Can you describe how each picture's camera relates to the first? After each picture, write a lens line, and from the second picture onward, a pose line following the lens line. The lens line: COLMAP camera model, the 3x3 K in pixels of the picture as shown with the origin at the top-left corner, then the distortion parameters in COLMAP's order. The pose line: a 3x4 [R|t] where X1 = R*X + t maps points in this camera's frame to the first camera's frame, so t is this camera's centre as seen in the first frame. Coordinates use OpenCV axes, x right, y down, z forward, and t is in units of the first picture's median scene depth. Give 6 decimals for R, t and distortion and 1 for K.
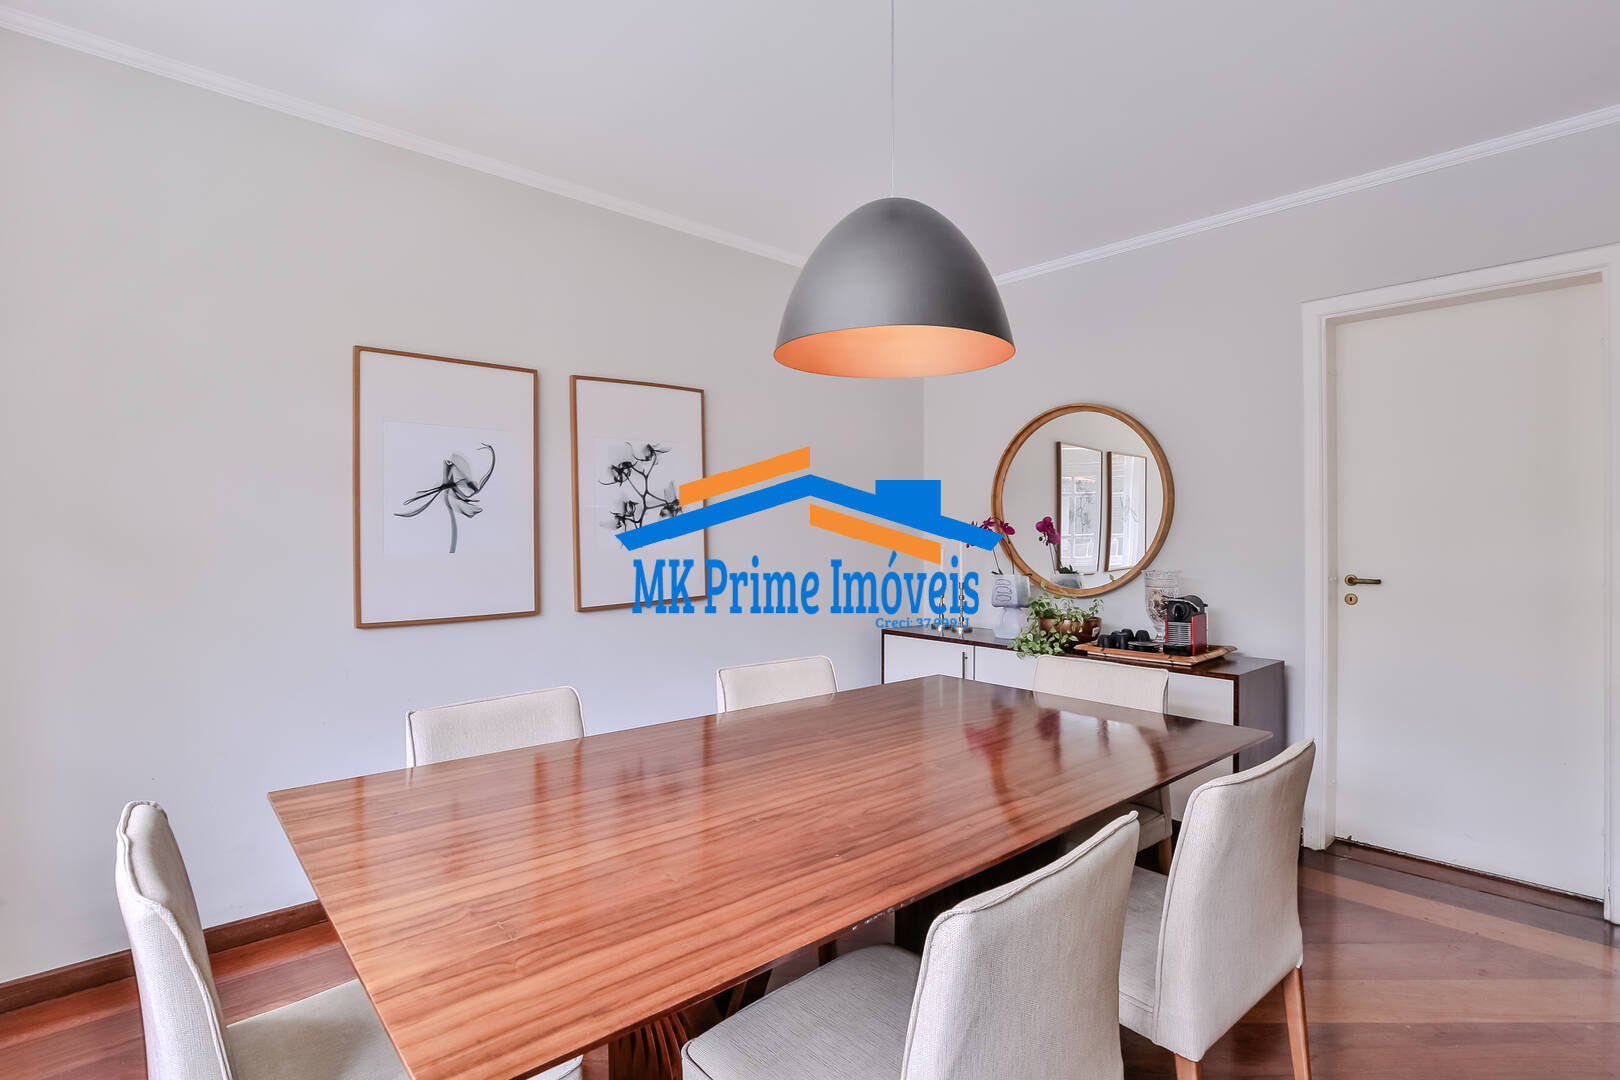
lens RADIAL K [[795.6, 0, 810.0], [0, 795.6, 540.0], [0, 0, 1]] dist [-0.018333, -0.000239]
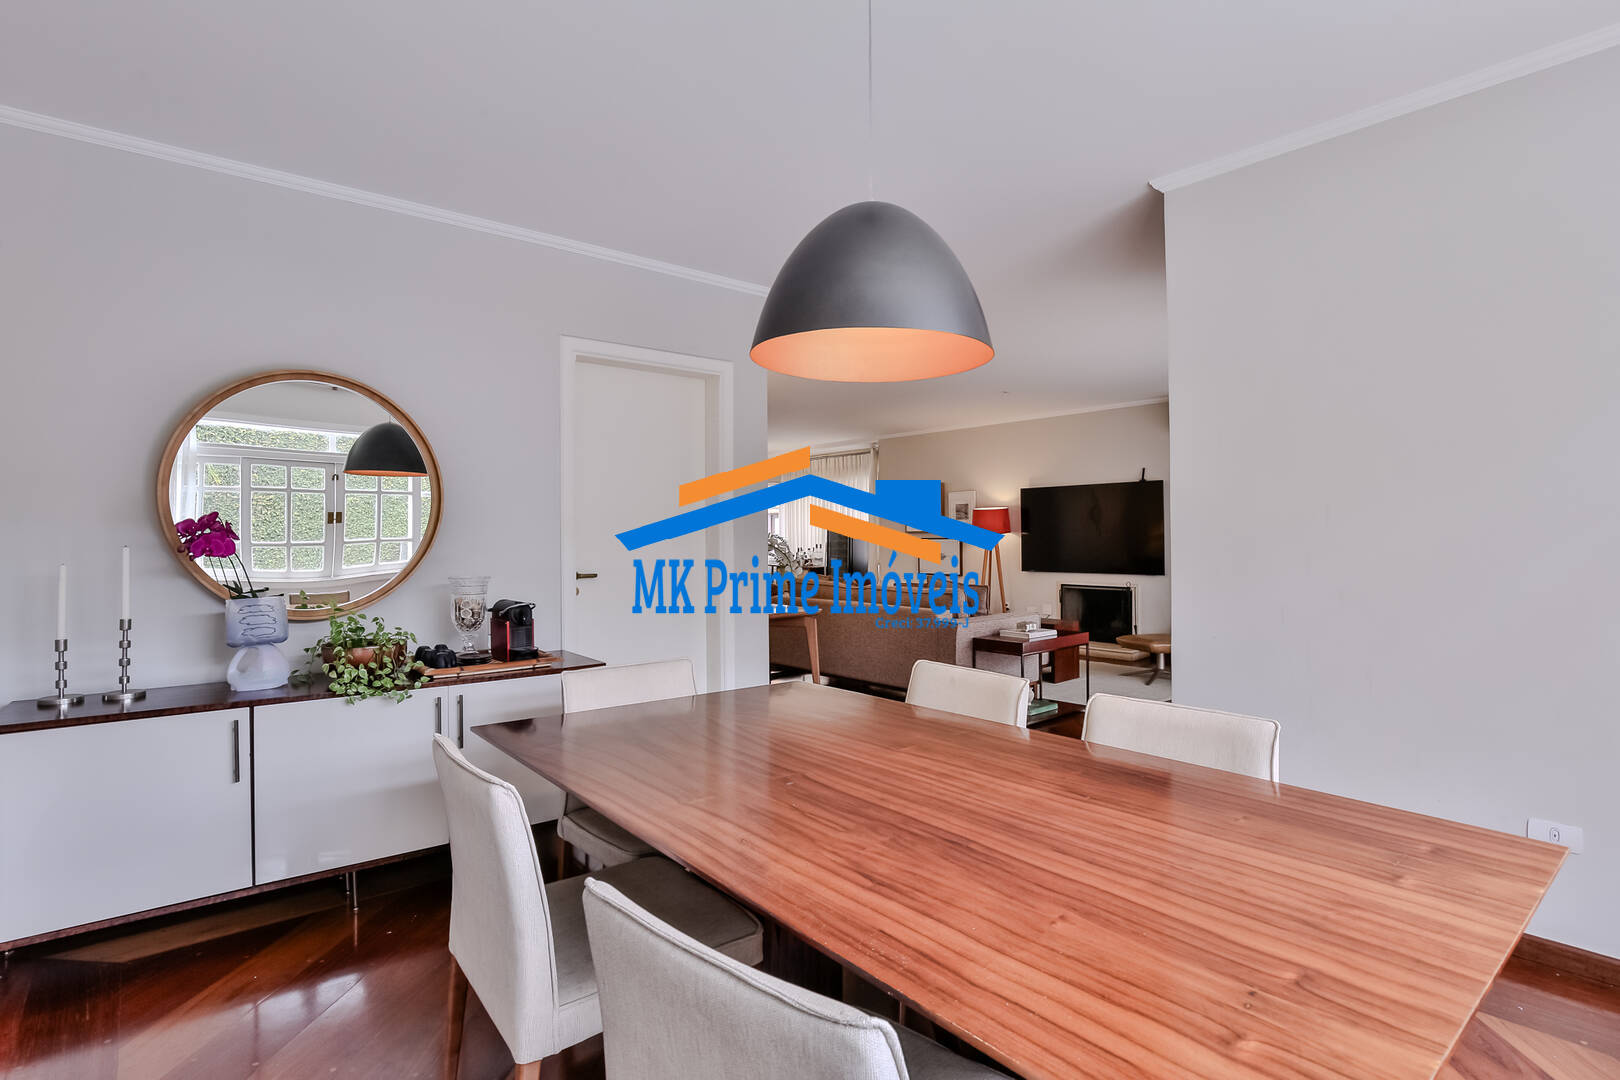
lens RADIAL K [[808.1, 0, 810.0], [0, 808.1, 540.0], [0, 0, 1]] dist [-0.027059, -0.000086]
pose [[0.022023, -0.003599, 0.999751, -0.566713], [0.013400, 0.999905, 0.003304, -0.002703], [-0.999668, 0.013324, 0.022069, 0.658415]]
